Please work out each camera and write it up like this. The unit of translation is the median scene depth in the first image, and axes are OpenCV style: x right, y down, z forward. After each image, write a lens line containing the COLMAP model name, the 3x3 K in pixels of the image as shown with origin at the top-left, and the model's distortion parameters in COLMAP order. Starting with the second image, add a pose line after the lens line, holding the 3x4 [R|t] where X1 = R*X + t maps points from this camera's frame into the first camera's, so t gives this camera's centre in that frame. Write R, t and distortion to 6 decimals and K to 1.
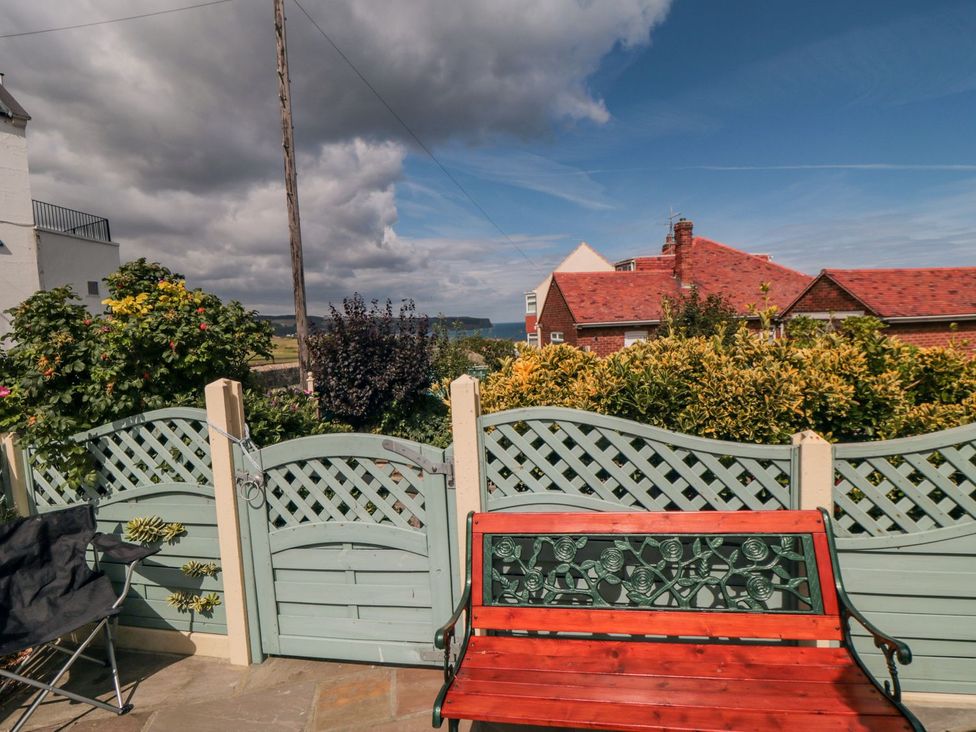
lens RADIAL K [[509.0, 0, 488.0], [0, 509.0, 366.0], [0, 0, 1]] dist [-0.000108, -0.000386]
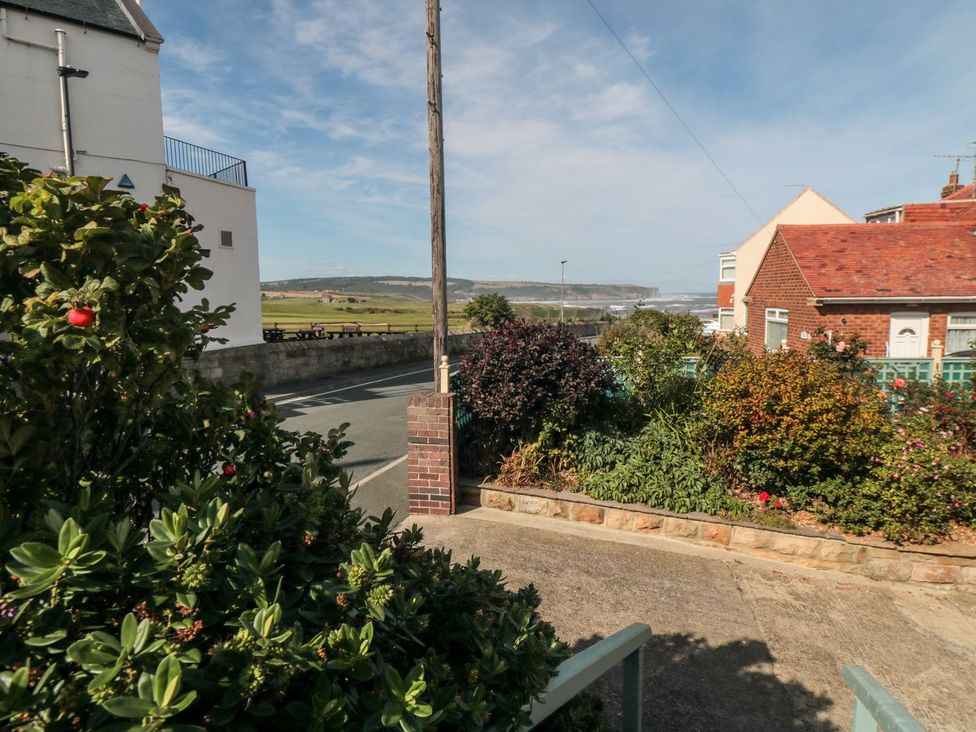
lens RADIAL K [[553.1, 0, 488.0], [0, 553.1, 366.0], [0, 0, 1]] dist [0.004304, 0.000415]
pose [[0.963320, 0.071626, -0.258620, -0.048099], [-0.056812, 0.996311, 0.064319, -0.013315], [0.262273, -0.047267, 0.963835, 0.141437]]
